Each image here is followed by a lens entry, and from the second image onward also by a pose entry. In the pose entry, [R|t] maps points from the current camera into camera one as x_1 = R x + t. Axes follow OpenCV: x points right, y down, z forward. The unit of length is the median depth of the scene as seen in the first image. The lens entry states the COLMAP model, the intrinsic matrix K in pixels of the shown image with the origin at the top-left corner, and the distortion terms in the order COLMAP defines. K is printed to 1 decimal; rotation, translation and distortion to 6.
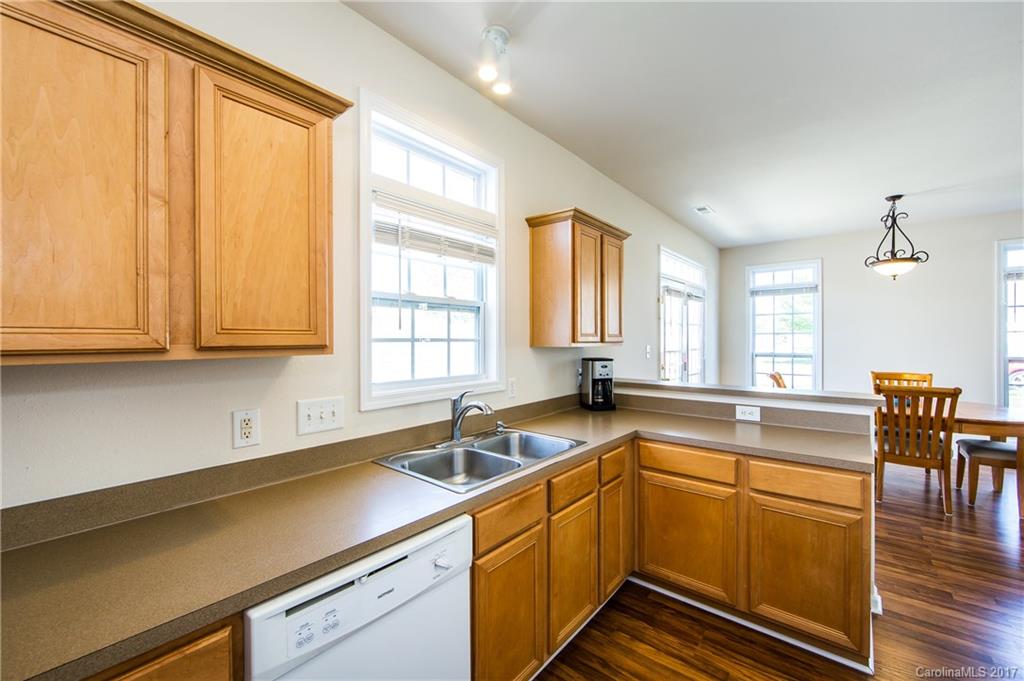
lens RADIAL K [[407.7, 0, 515.7], [0, 407.7, 341.5], [0, 0, 1]] dist [-0.009503, 0.000213]
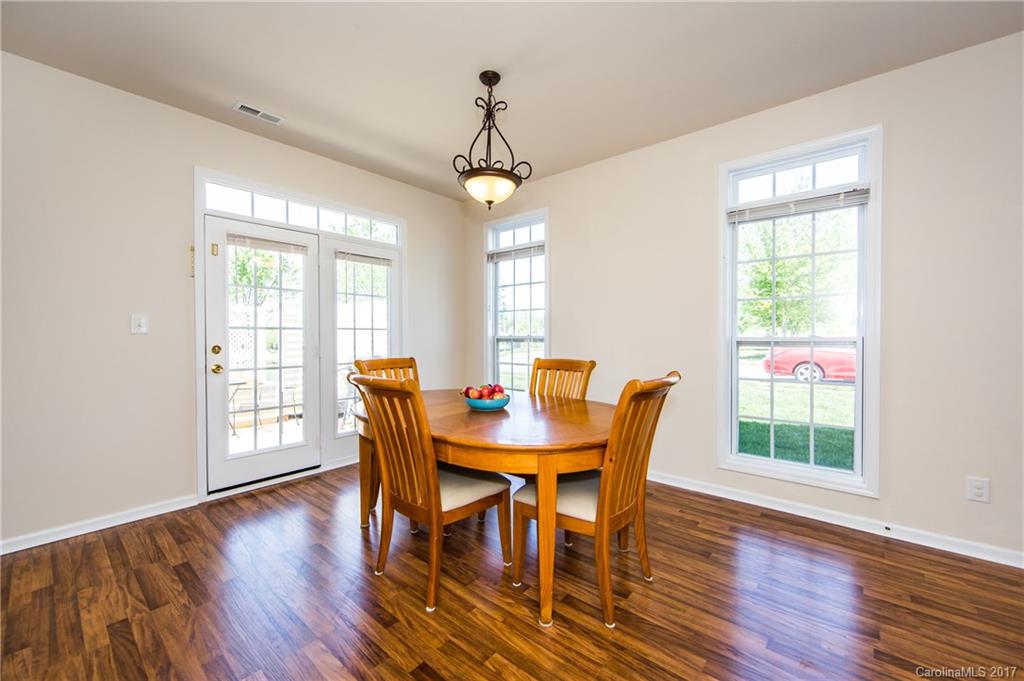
lens RADIAL K [[407.7, 0, 545.7], [0, 407.7, 338.8], [0, 0, 1]] dist [-0.009503, 0.000213]
pose [[0.999784, -0.000247, 0.020792, 0.918536], [0.000282, 0.999999, -0.001659, 0.048699], [-0.020792, 0.001665, 0.999782, 0.321269]]
